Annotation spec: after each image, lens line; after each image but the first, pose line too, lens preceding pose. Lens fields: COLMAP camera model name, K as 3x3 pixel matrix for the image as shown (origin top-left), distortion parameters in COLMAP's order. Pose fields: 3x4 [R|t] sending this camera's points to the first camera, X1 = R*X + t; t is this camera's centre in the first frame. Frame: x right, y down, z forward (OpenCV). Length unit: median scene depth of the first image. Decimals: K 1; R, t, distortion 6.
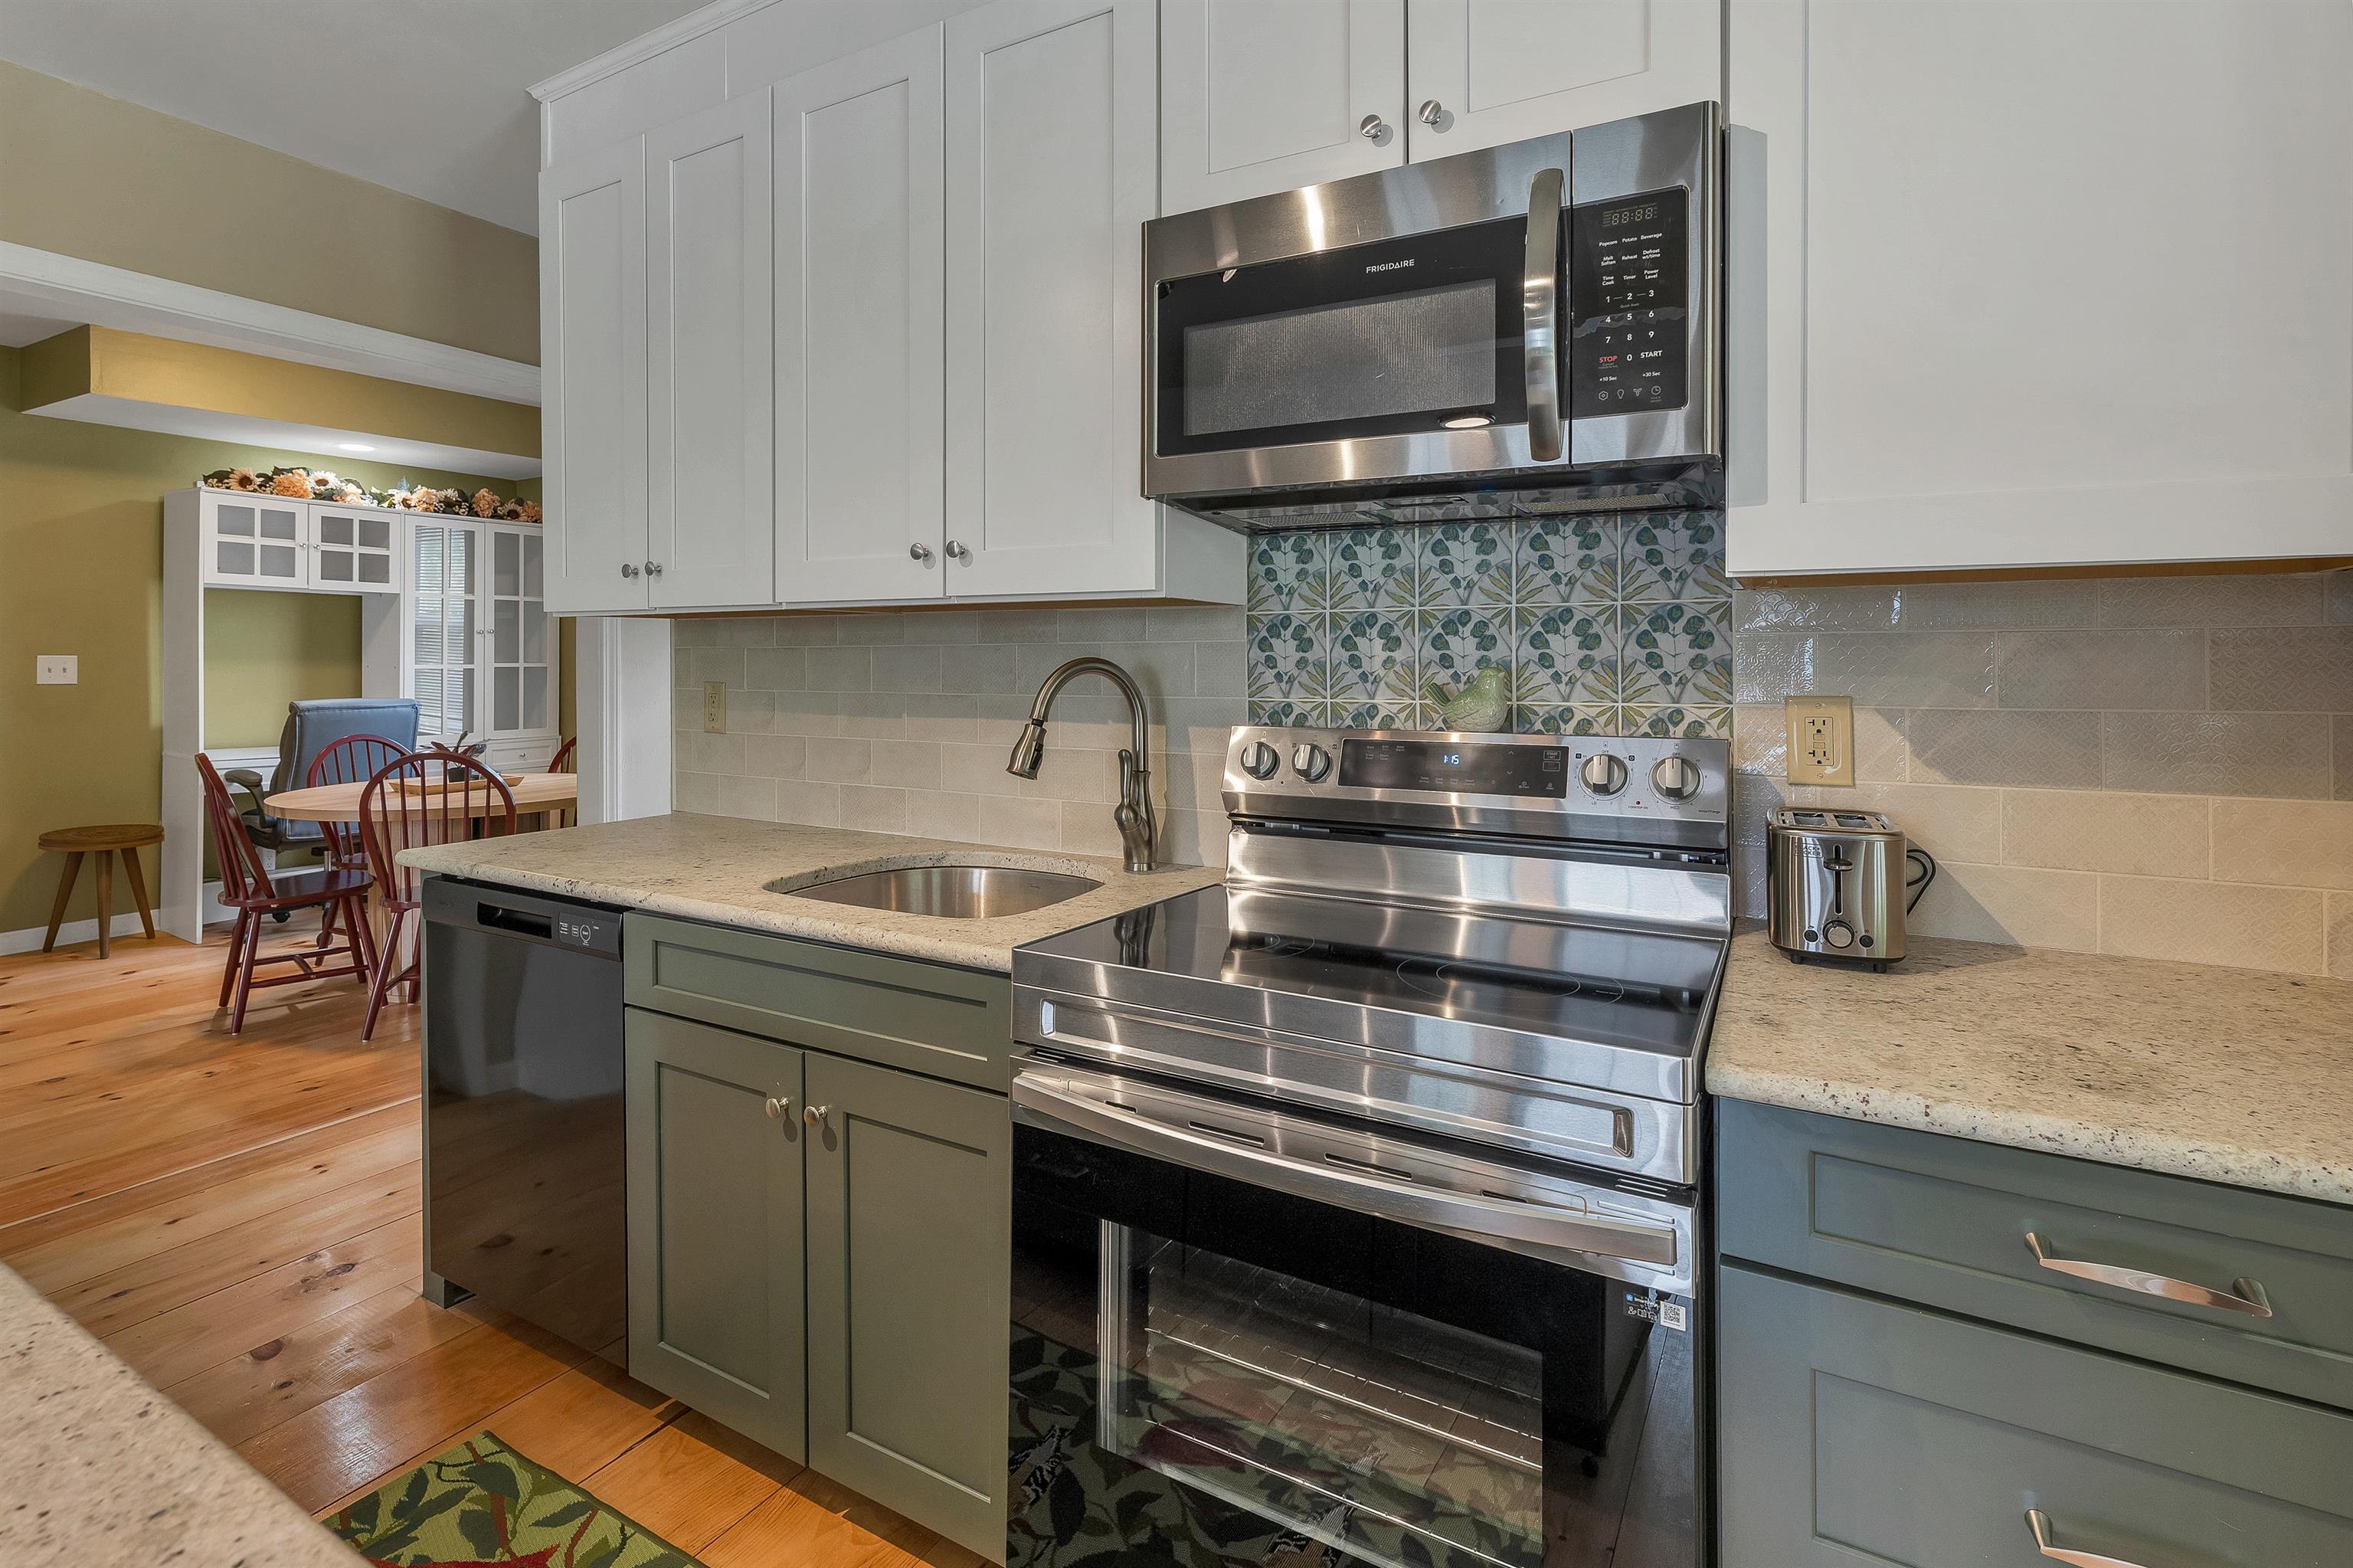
lens RADIAL K [[1080.8, 0, 1188.9], [0, 1080.8, 661.9], [0, 0, 1]] dist [-0.004379, -0.000626]
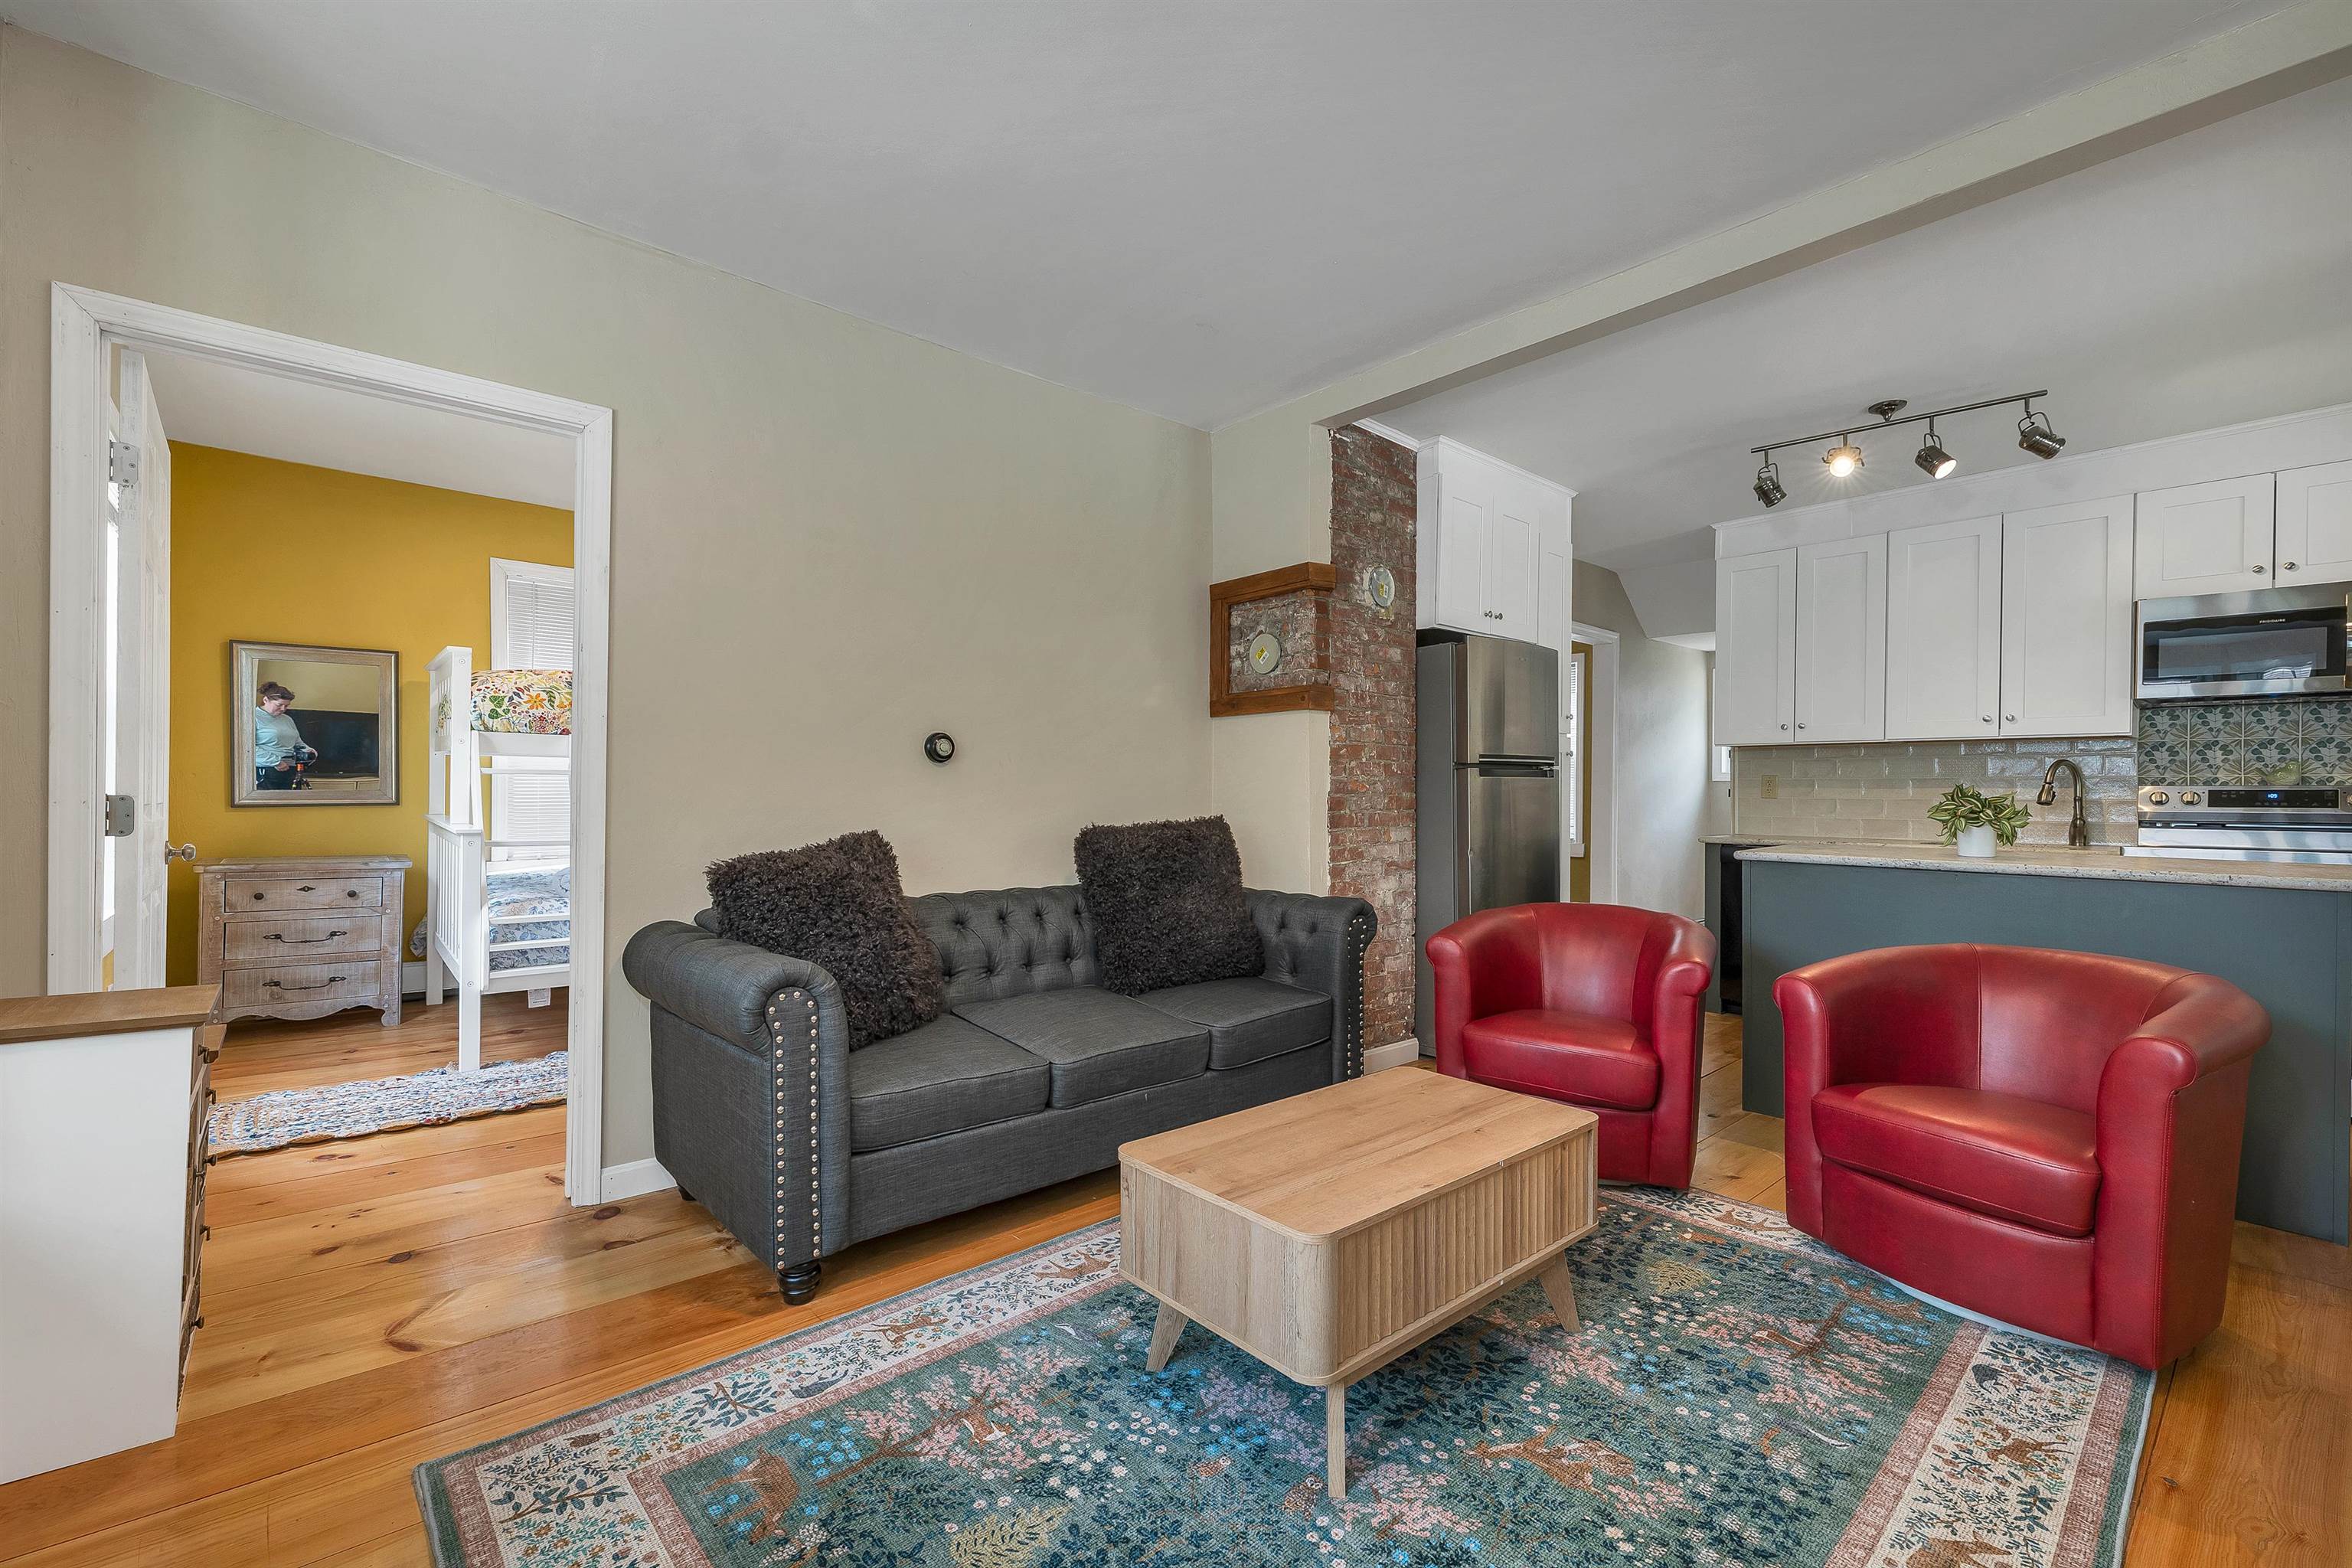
lens RADIAL K [[980.1, 0, 1169.1], [0, 980.1, 790.0], [0, 0, 1]] dist [-0.007387, 0.001014]
pose [[0.944962, 0.006576, -0.327113, -1.462777], [-0.008459, 0.999955, -0.004335, 0.105404], [0.327070, 0.006863, 0.944975, -2.028558]]
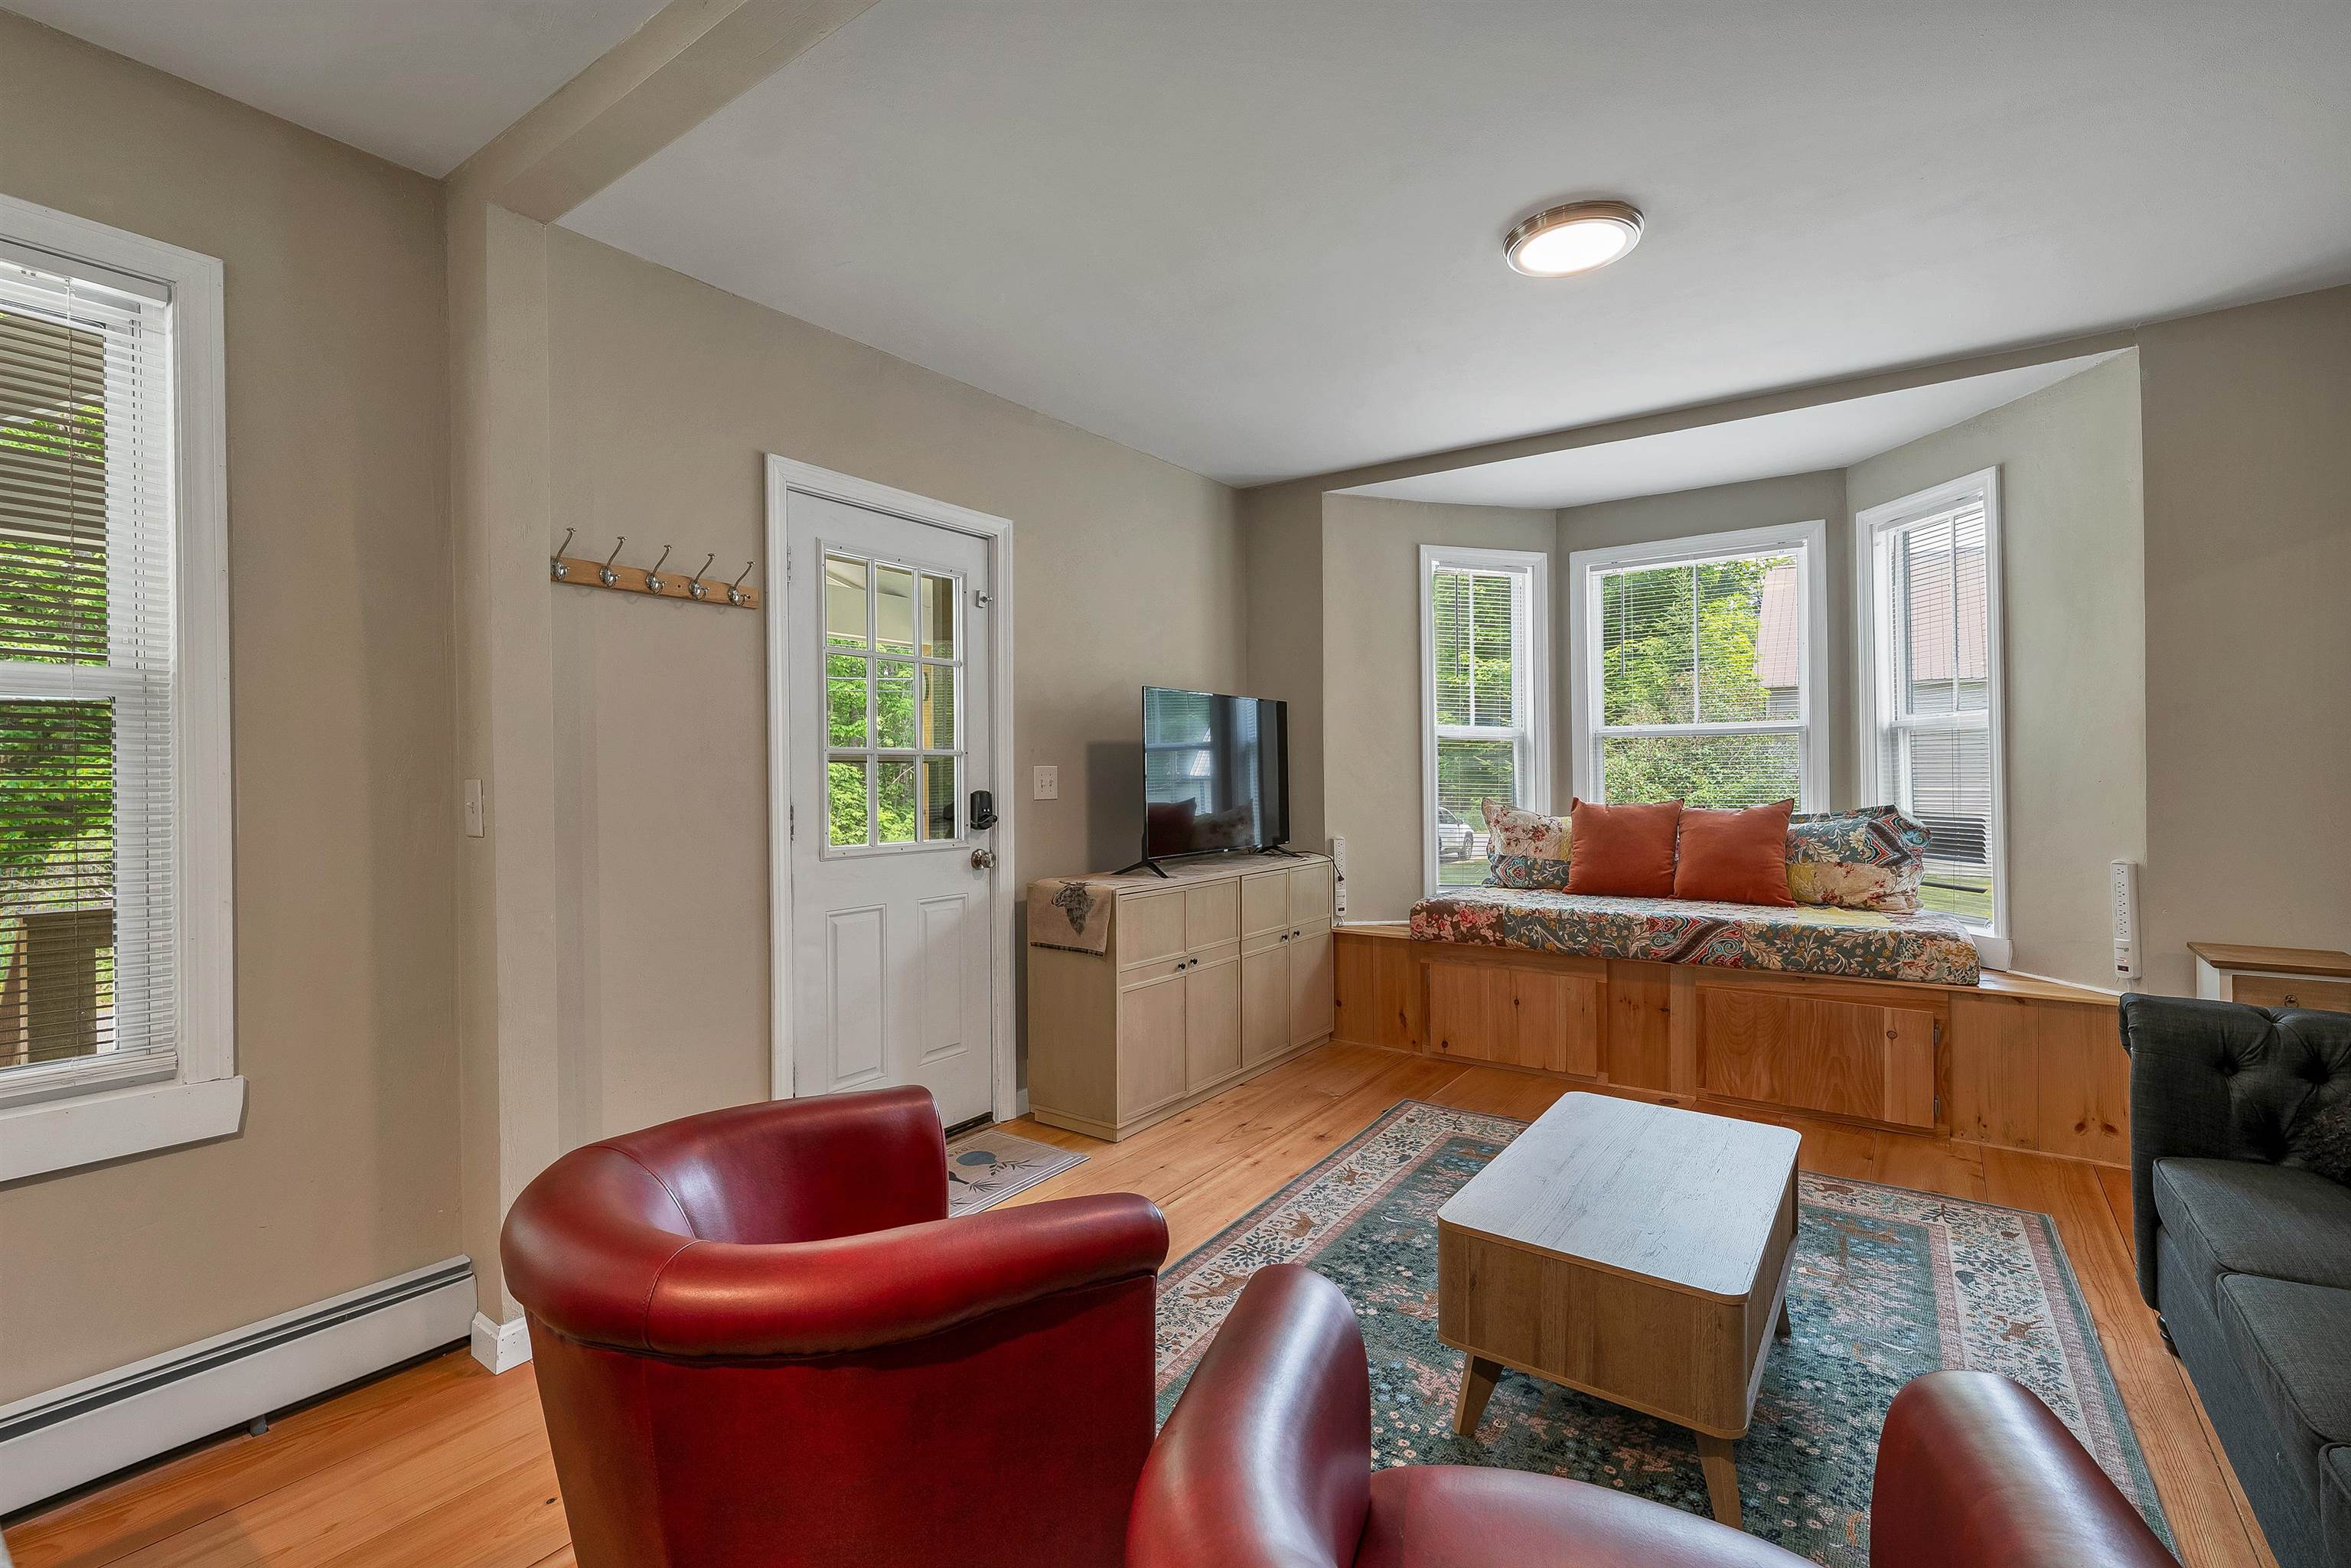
lens RADIAL K [[1026.0, 0, 1160.4], [0, 1026.0, 777.7], [0, 0, 1]] dist [-0.002745, 0.000542]
pose [[-0.994181, 0.006104, 0.107547, -1.186293], [0.006899, 0.999952, 0.007019, 0.017032], [-0.107499, 0.007720, -0.994175, 0.344911]]
